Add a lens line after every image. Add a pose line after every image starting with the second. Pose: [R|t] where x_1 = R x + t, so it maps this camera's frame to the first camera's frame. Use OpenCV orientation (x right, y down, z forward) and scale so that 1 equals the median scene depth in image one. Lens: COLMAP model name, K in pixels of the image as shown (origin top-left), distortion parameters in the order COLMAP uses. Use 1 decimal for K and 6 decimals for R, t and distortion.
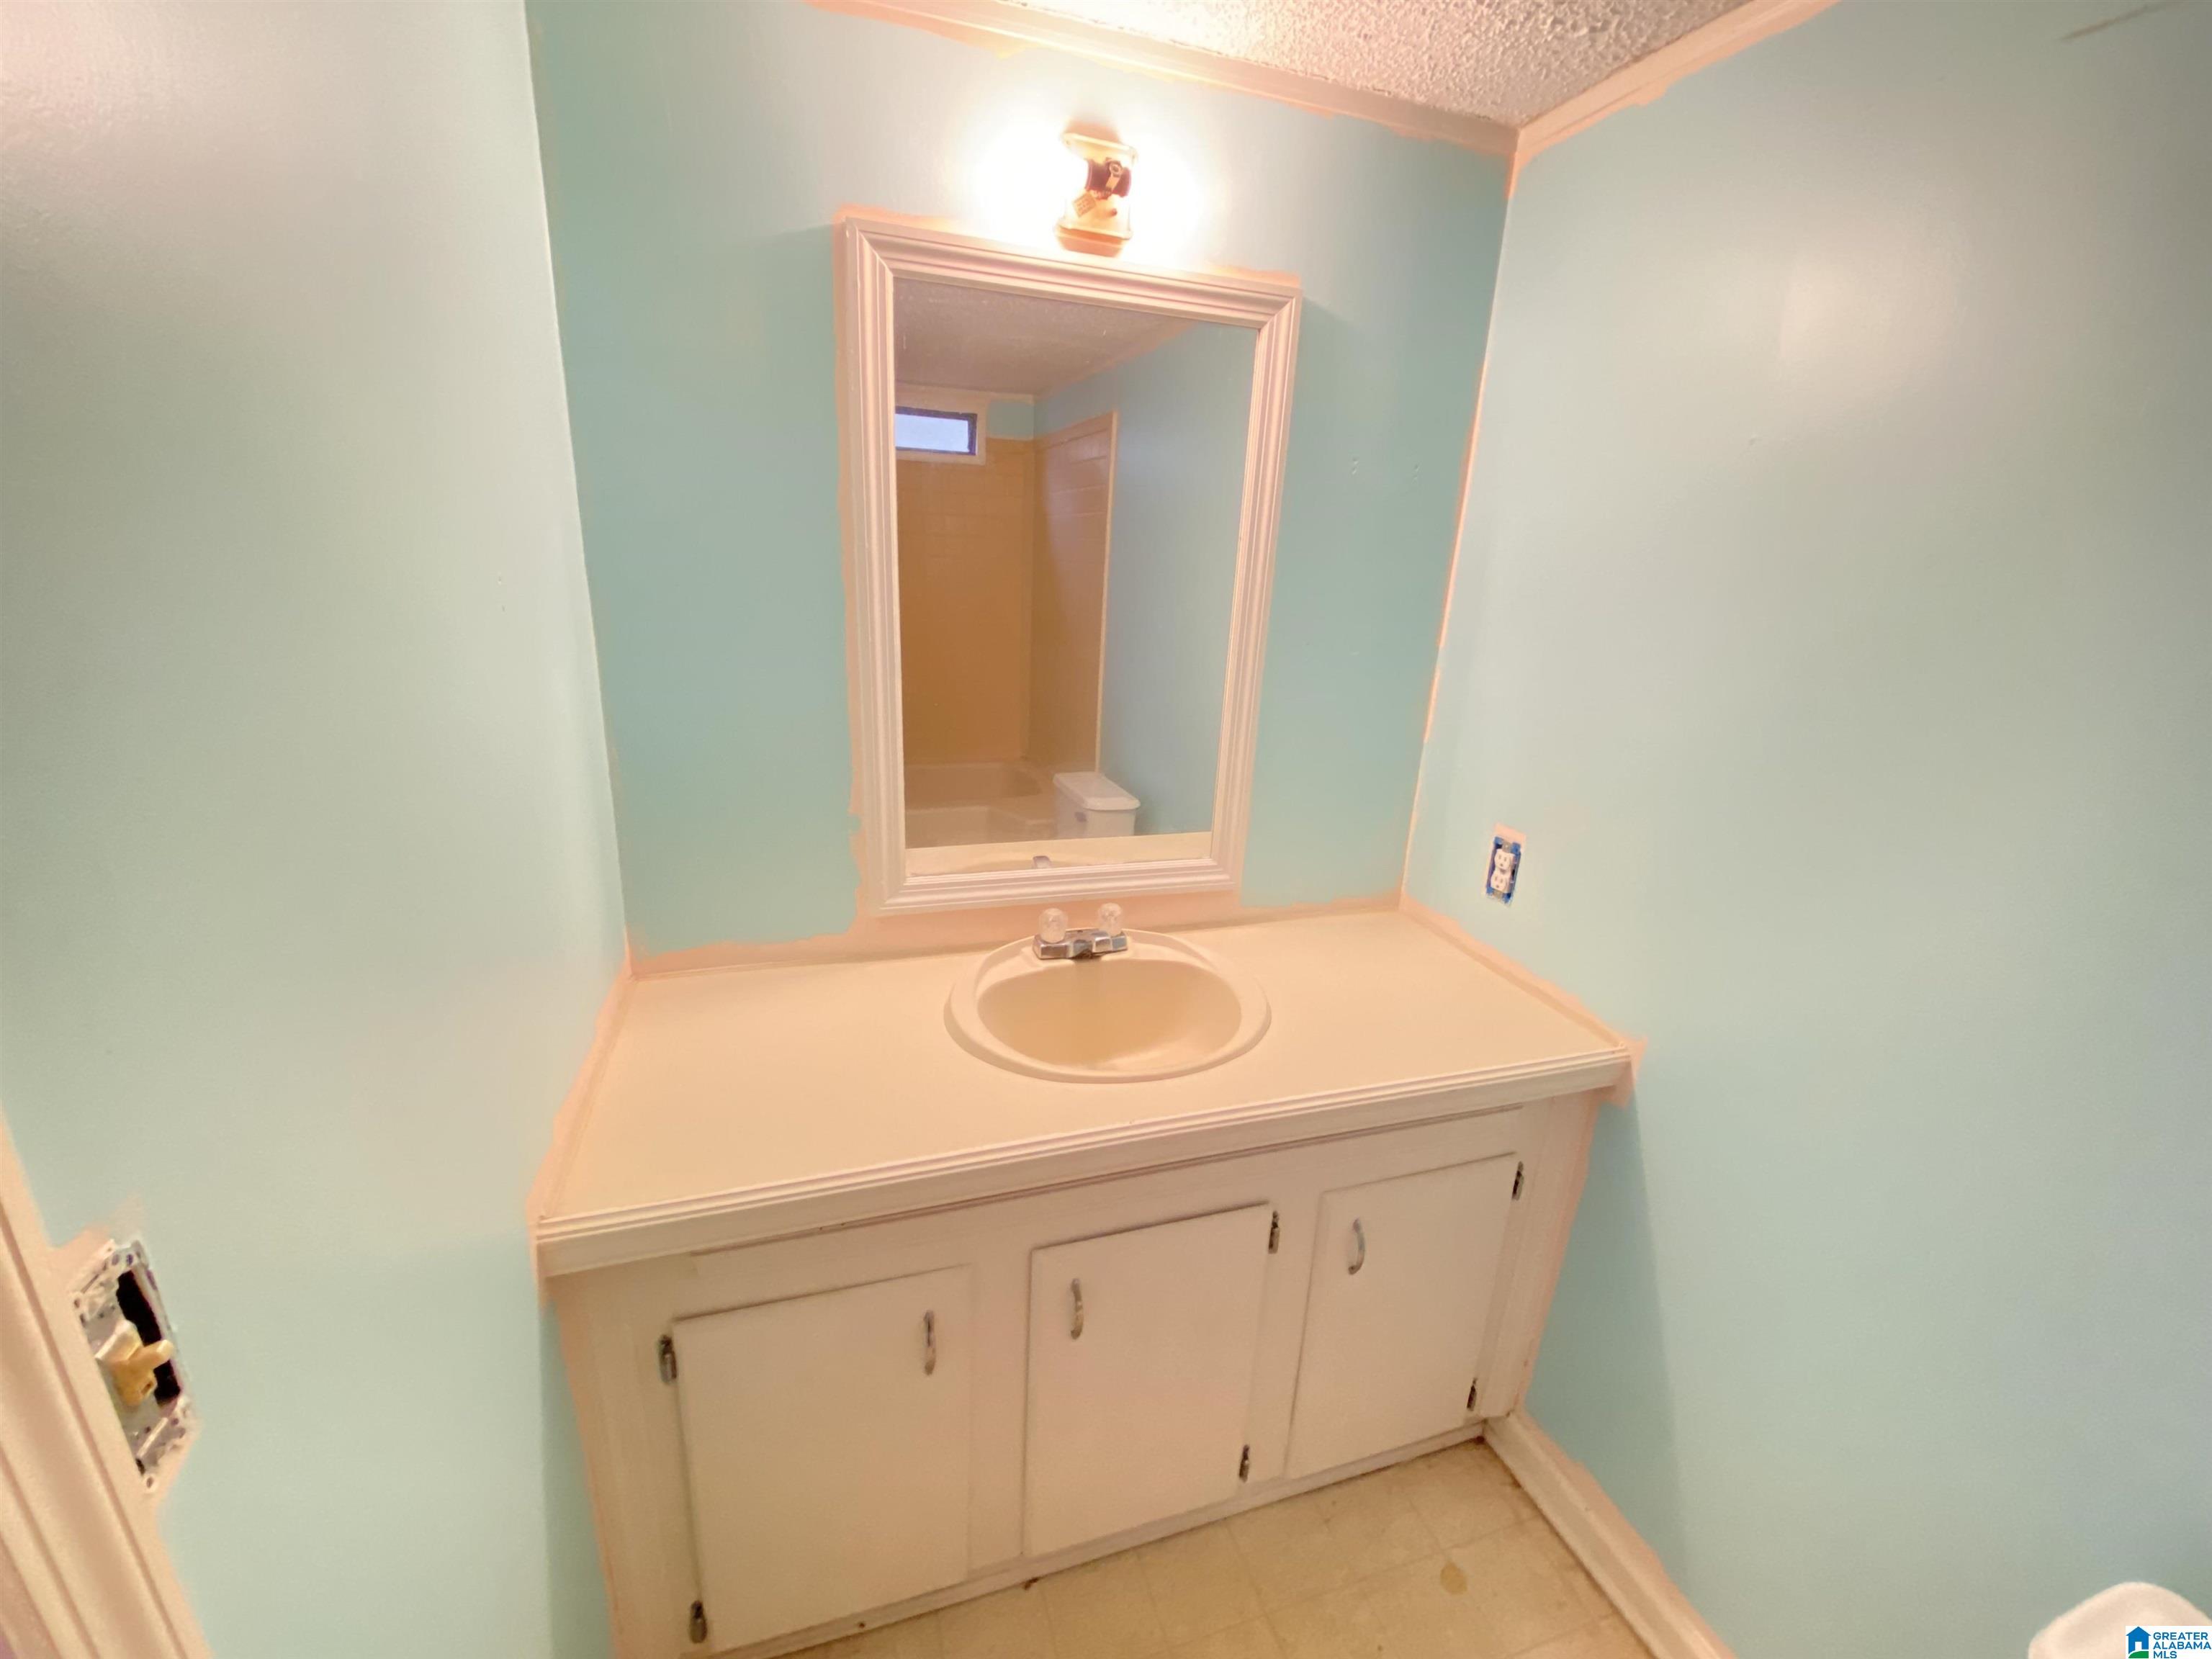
lens RADIAL K [[890.1, 0, 1102.2], [0, 890.1, 820.5], [0, 0, 1]] dist [0.016076, -0.018073]
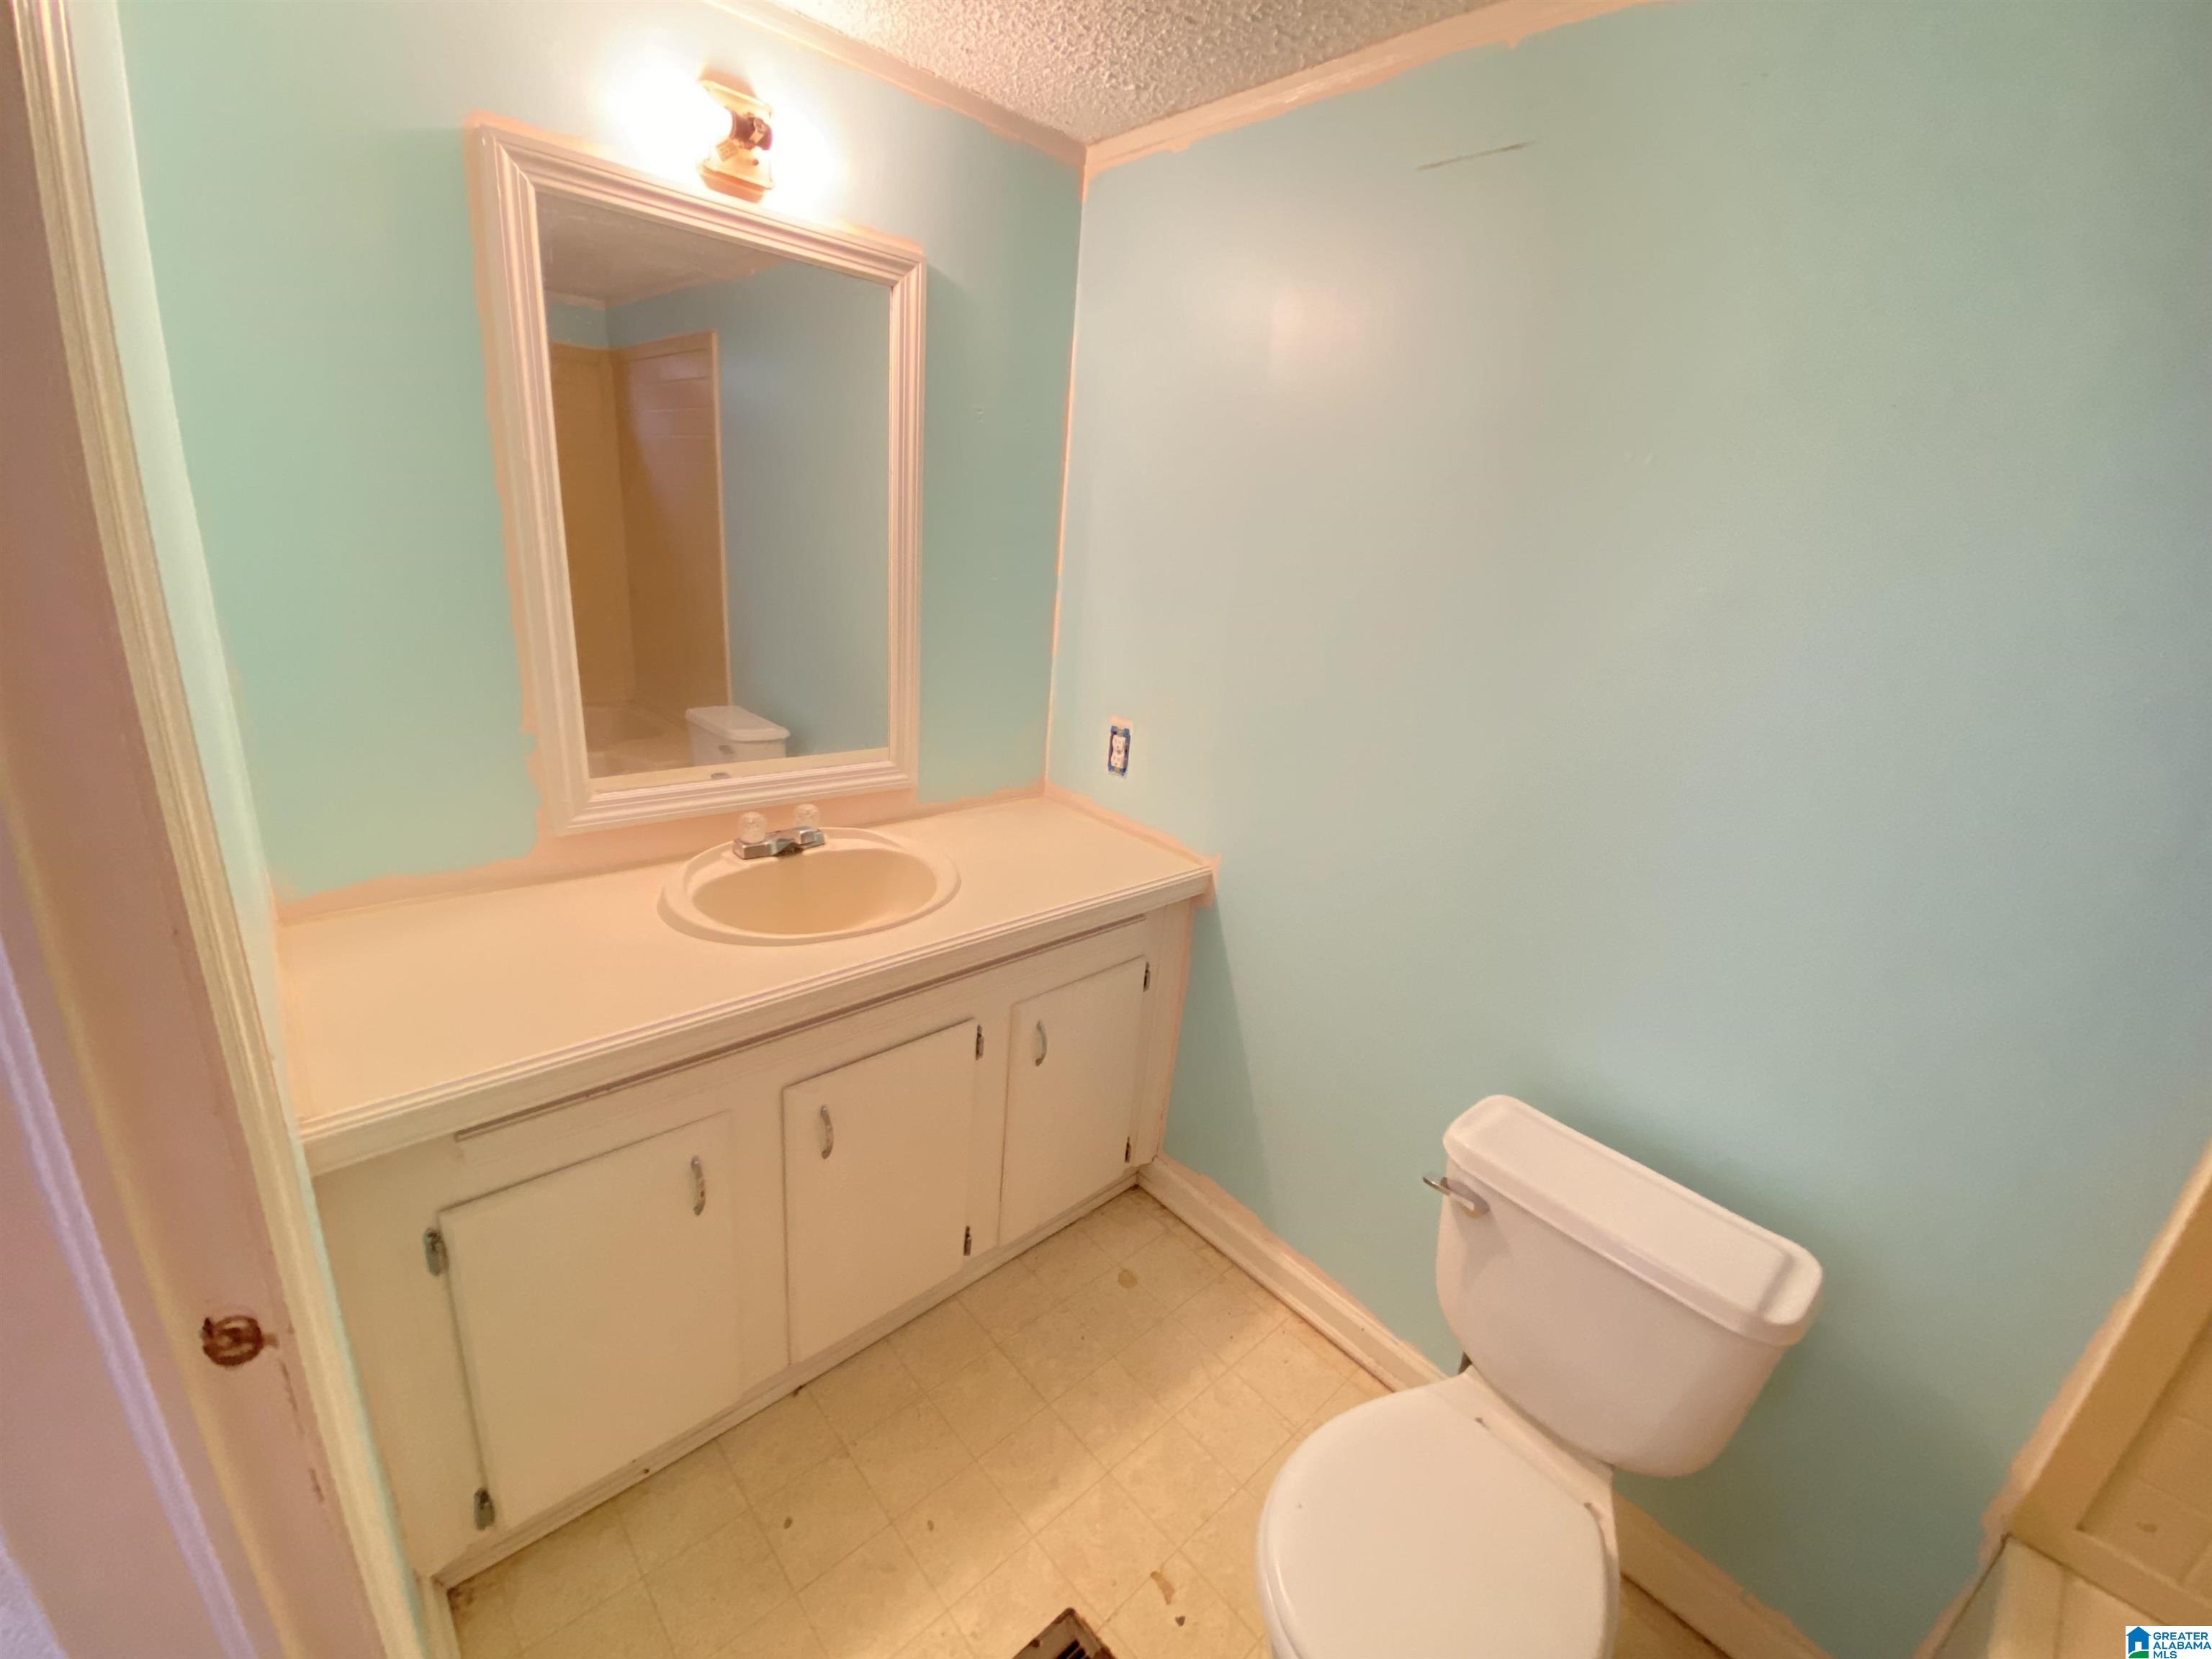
lens RADIAL K [[895.4, 0, 1107.6], [0, 895.4, 821.6], [0, 0, 1]] dist [0.036163, -0.028261]
pose [[0.906803, -0.101868, 0.409062, -0.121772], [0.076921, 0.994057, 0.077031, 0.064541], [-0.414478, -0.038386, 0.909249, -0.201623]]
